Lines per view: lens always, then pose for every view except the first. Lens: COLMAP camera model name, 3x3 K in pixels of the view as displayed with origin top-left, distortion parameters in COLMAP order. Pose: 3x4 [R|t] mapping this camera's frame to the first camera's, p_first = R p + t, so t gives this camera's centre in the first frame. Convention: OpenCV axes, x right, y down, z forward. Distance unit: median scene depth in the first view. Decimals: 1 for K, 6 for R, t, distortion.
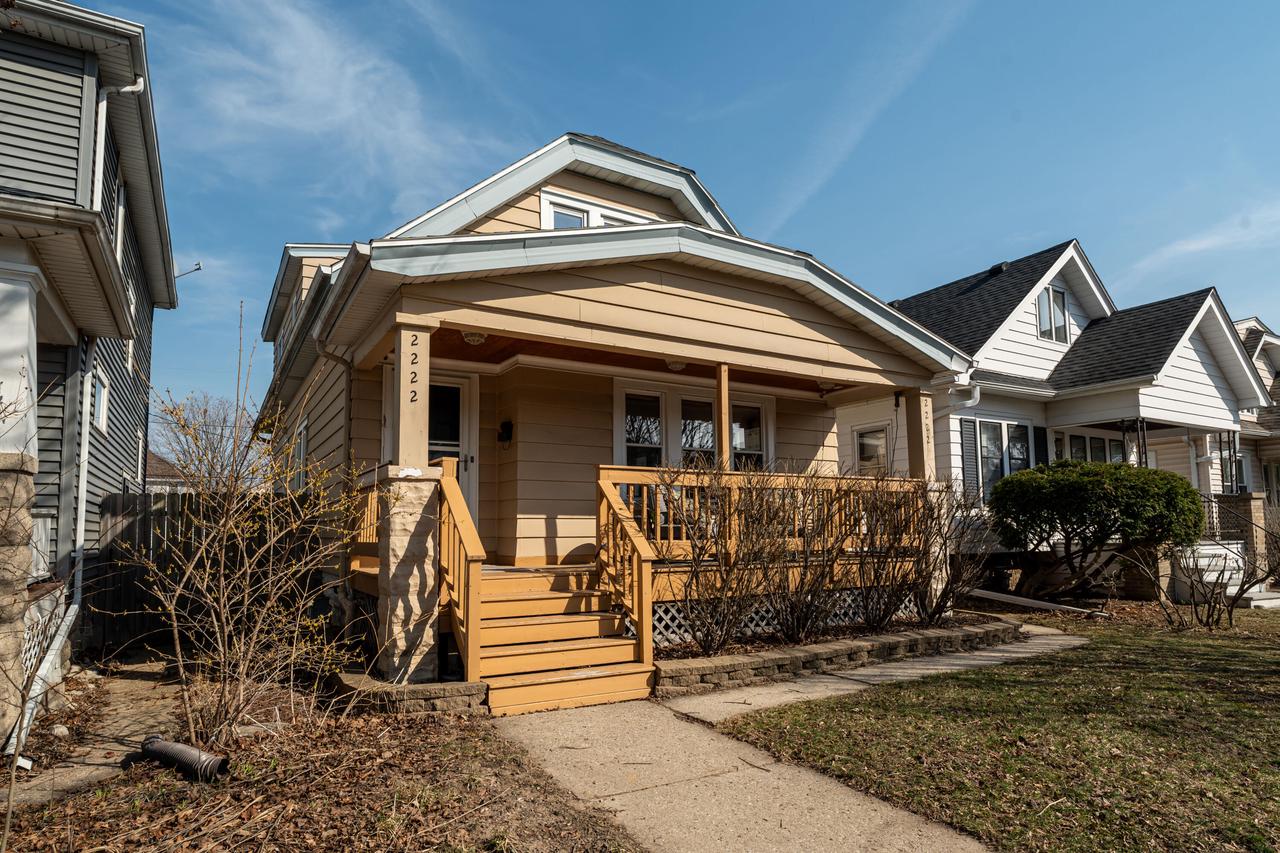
lens RADIAL K [[700.8, 0, 629.8], [0, 700.8, 429.7], [0, 0, 1]] dist [-0.004268, -0.001113]
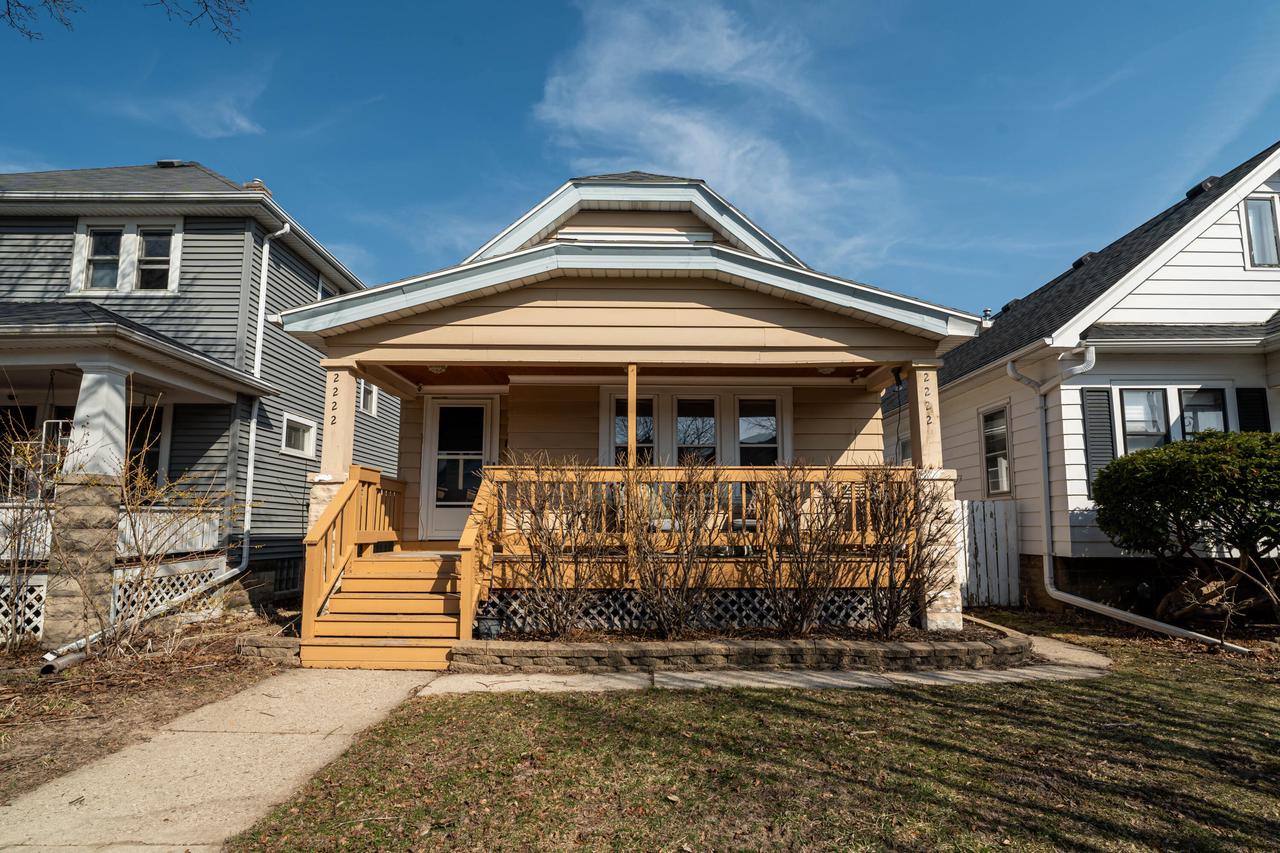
lens RADIAL K [[621.0, 0, 644.1], [0, 621.0, 424.2], [0, 0, 1]] dist [-0.002985, 0.002494]
pose [[0.867164, -0.073467, -0.492574, 0.530250], [0.062881, 0.997296, -0.038045, 0.028262], [0.494037, 0.002017, 0.869438, 0.182500]]
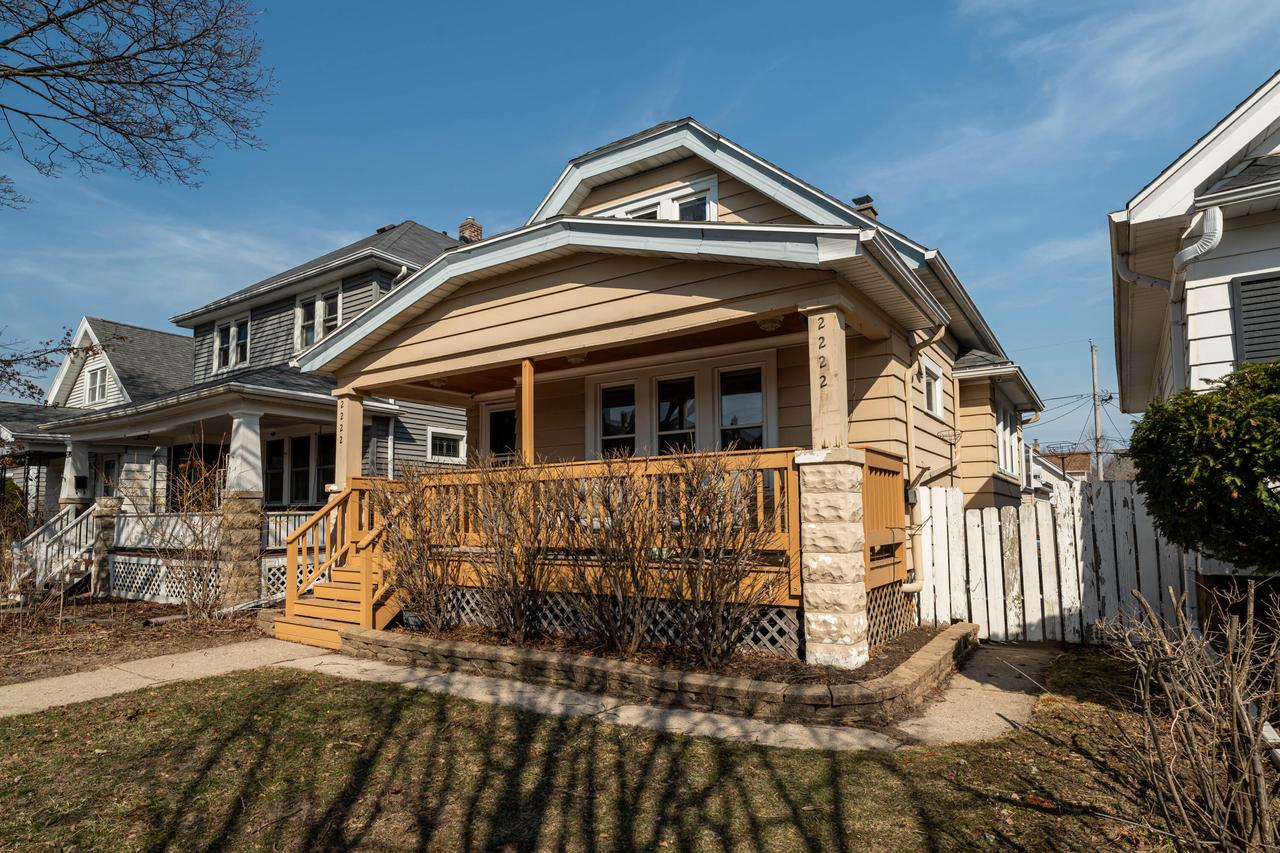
lens RADIAL K [[705.0, 0, 636.9], [0, 705.0, 426.7], [0, 0, 1]] dist [-0.001459, 0.000047]
pose [[0.431123, -0.111143, -0.895422, 0.972918], [0.134304, 0.989234, -0.058124, 0.073059], [0.892242, -0.095200, 0.441408, 0.608362]]
